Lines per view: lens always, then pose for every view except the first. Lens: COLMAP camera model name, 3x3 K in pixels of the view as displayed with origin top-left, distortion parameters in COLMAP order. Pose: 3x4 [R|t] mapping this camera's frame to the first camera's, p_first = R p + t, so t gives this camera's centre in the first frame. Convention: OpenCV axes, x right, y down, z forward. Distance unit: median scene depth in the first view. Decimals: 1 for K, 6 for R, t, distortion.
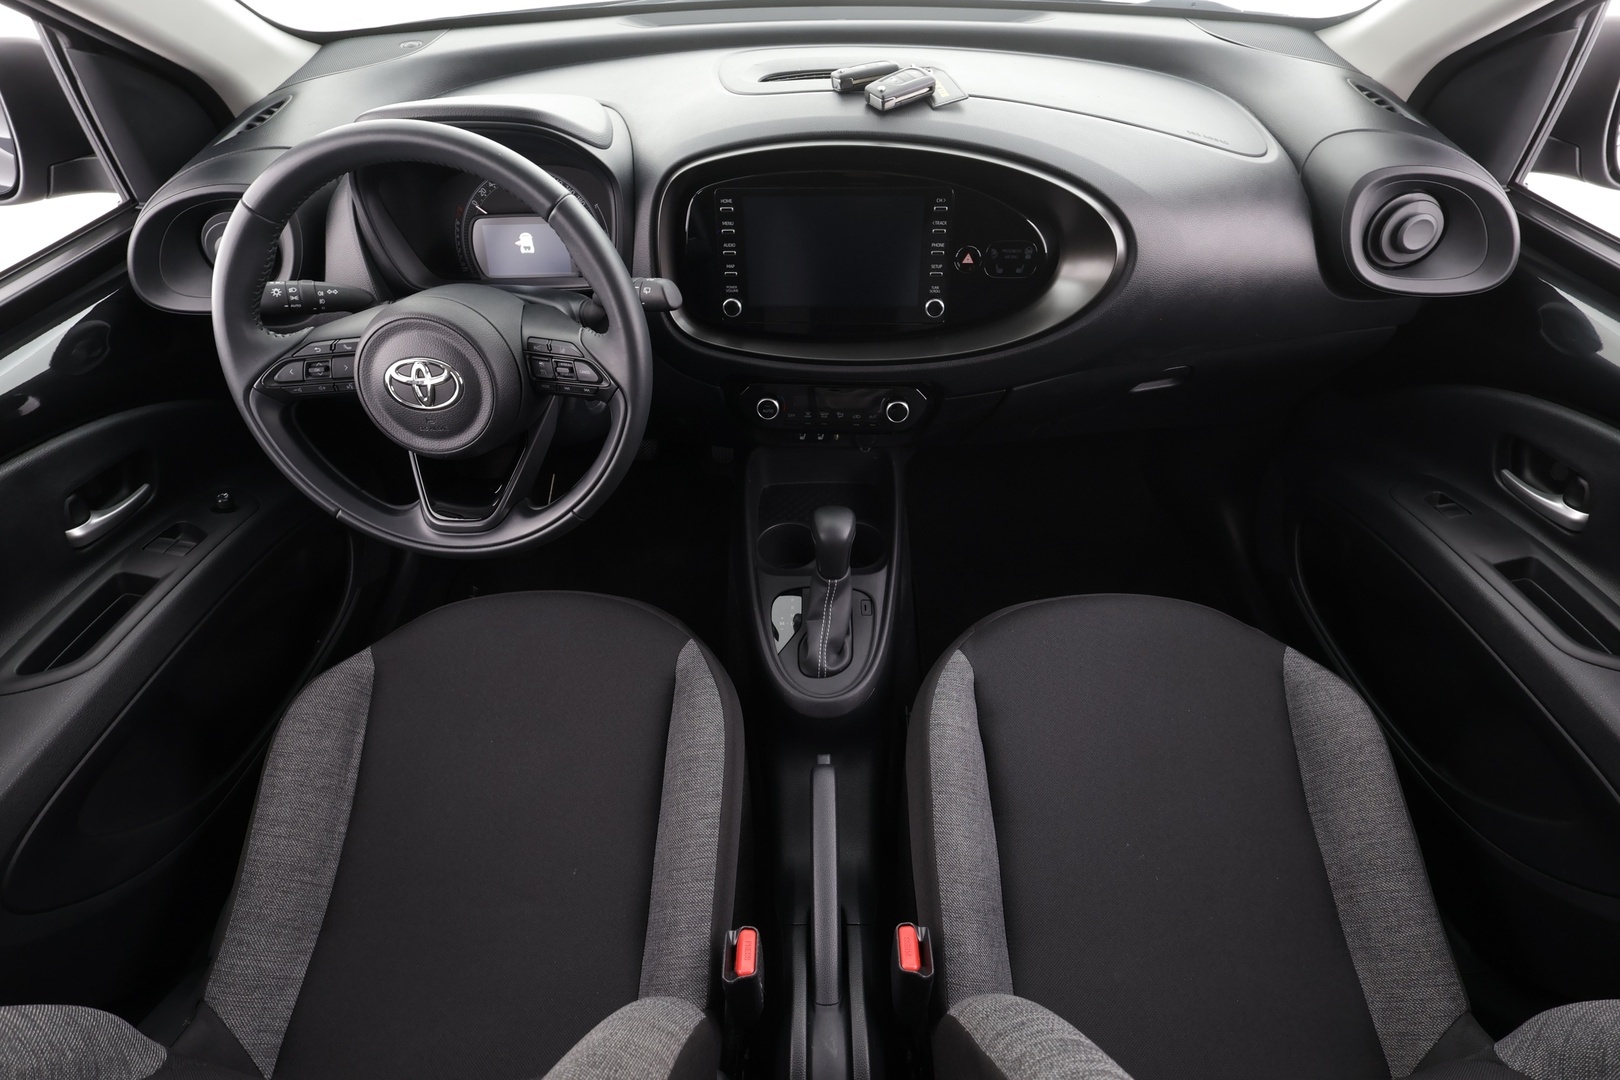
lens RADIAL K [[796.5, 0, 810.0], [0, 796.5, 540.0], [0, 0, 1]] dist [-0.003124, 0.000598]
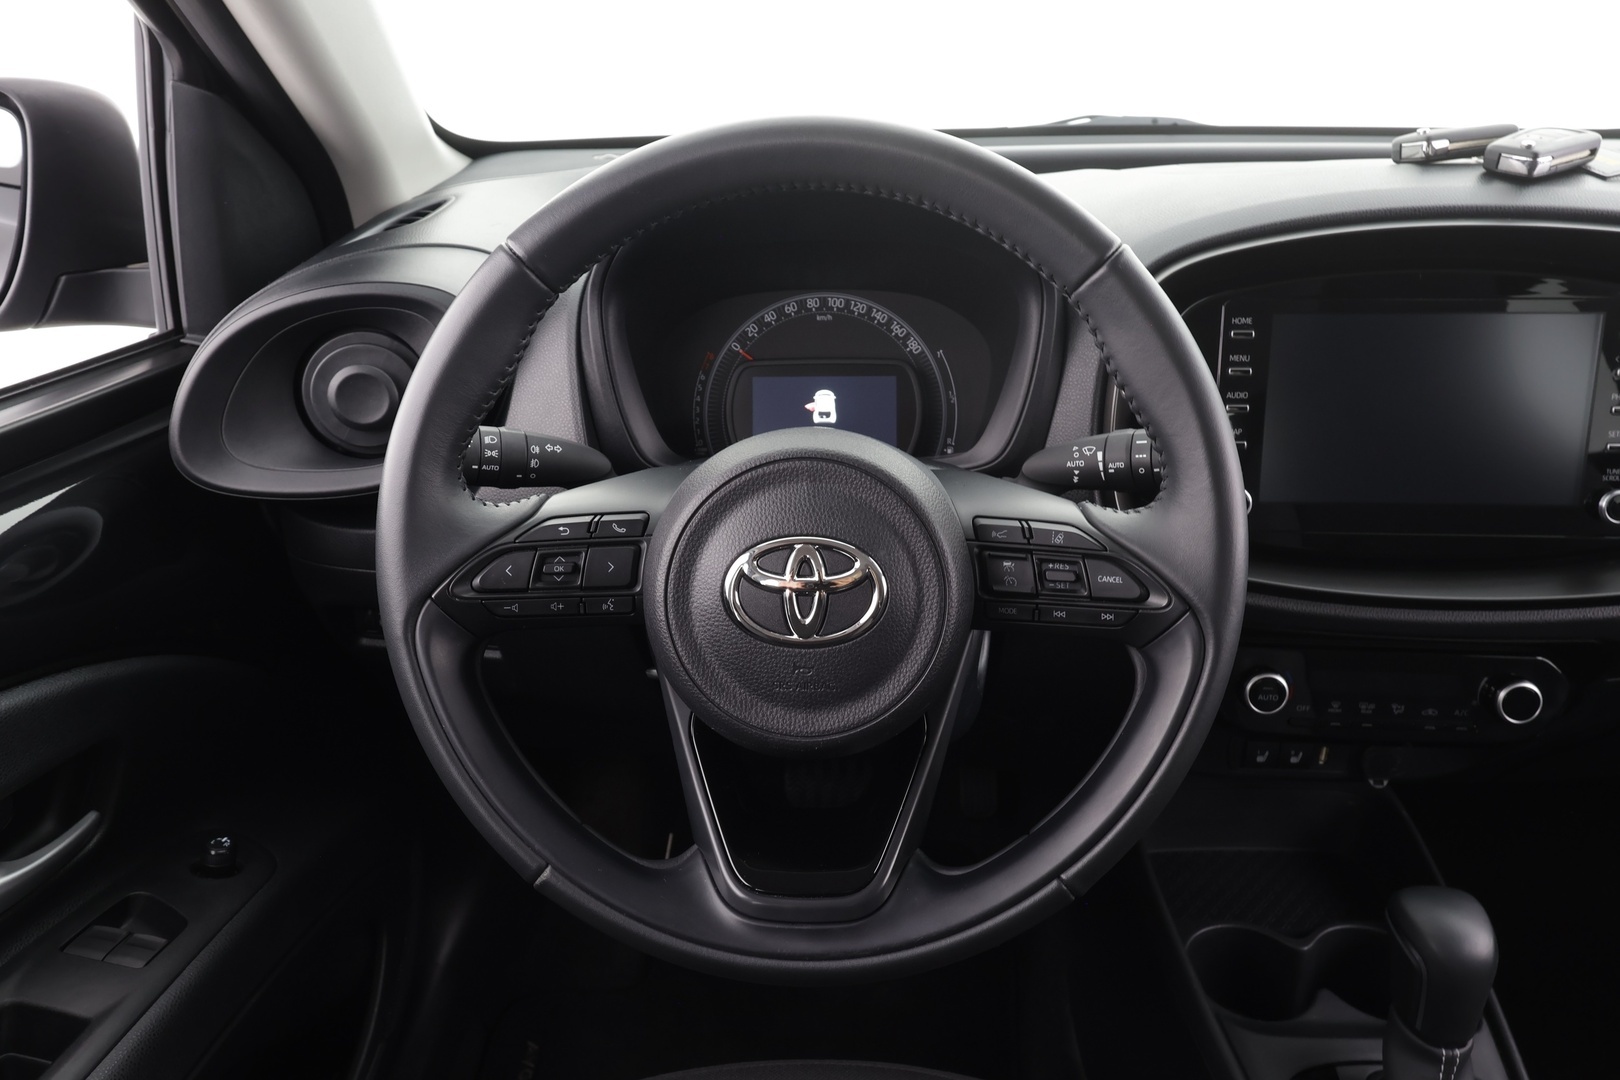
lens RADIAL K [[1117.9, 0, 810.0], [0, 1117.9, 540.0], [0, 0, 1]] dist [-0.001984, -0.000242]
pose [[0.999793, 0.014131, -0.014656, -0.420889], [-0.018452, 0.933115, -0.359103, 0.015499], [0.008601, 0.359299, 0.933183, 0.320858]]
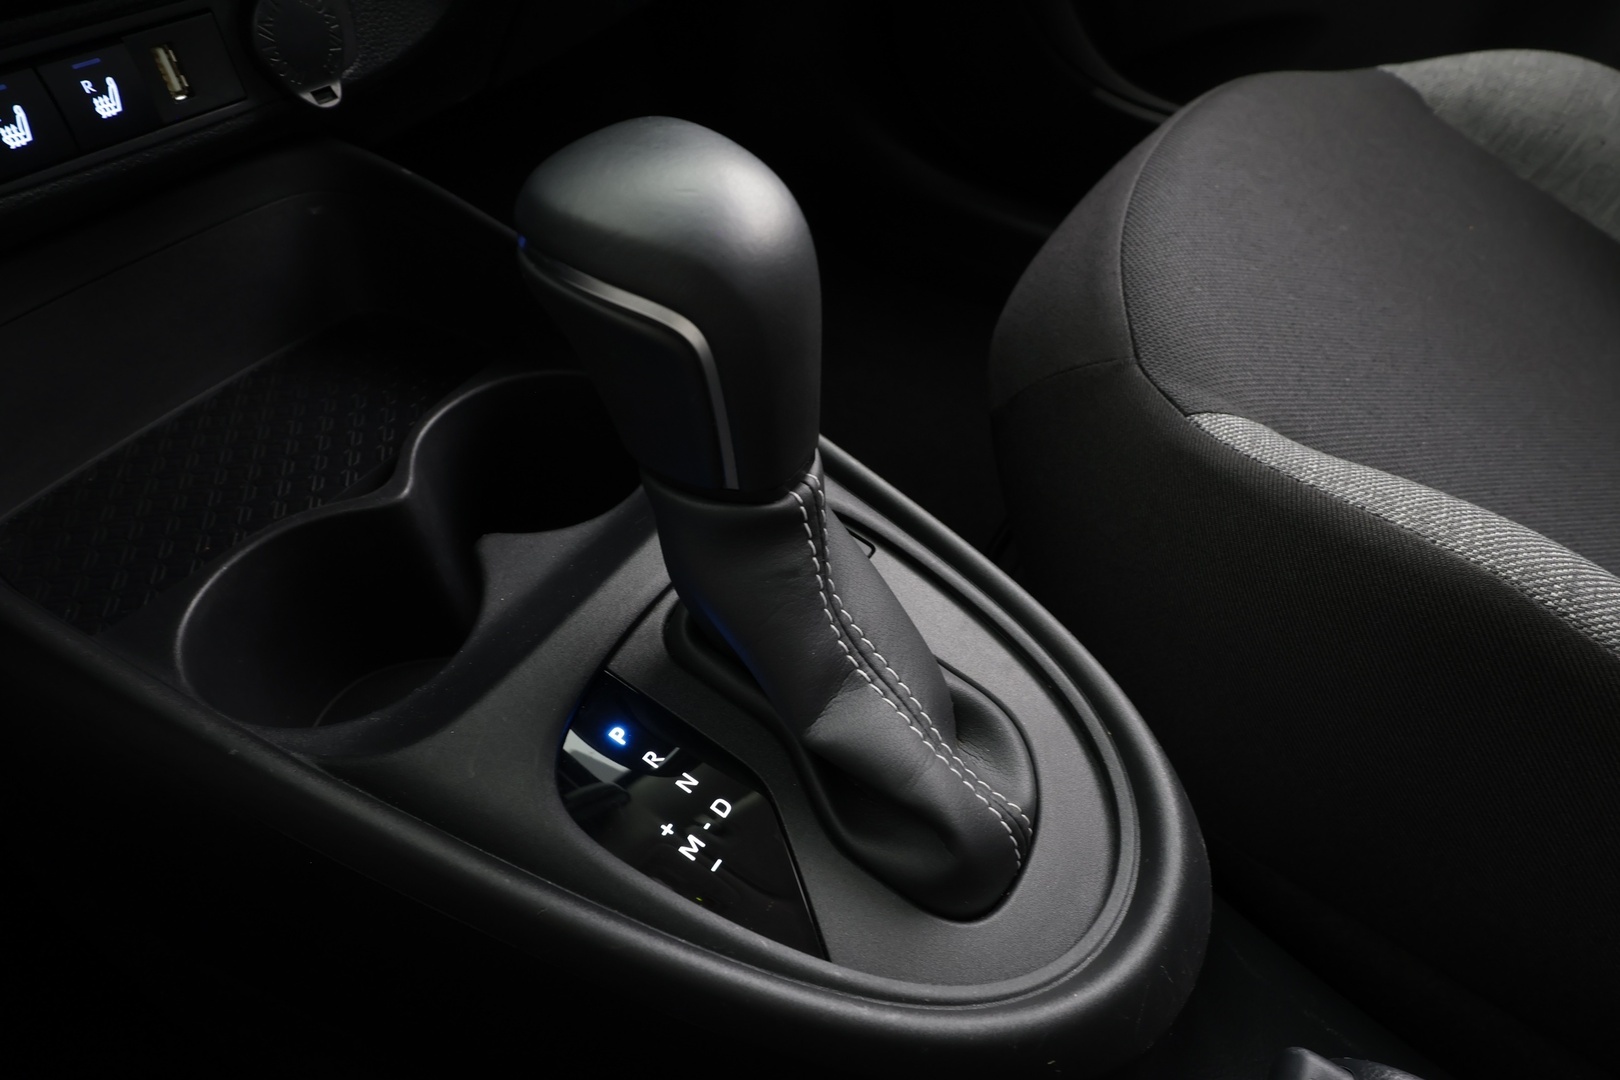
lens RADIAL K [[946.2, 0, 810.0], [0, 946.2, 540.0], [0, 0, 1]] dist [0.001781, 0.000494]
pose [[0.521750, -0.604600, 0.601860, -0.146394], [0.584688, 0.767170, 0.263800, -0.000538], [-0.621222, 0.214262, 0.753774, 0.997070]]
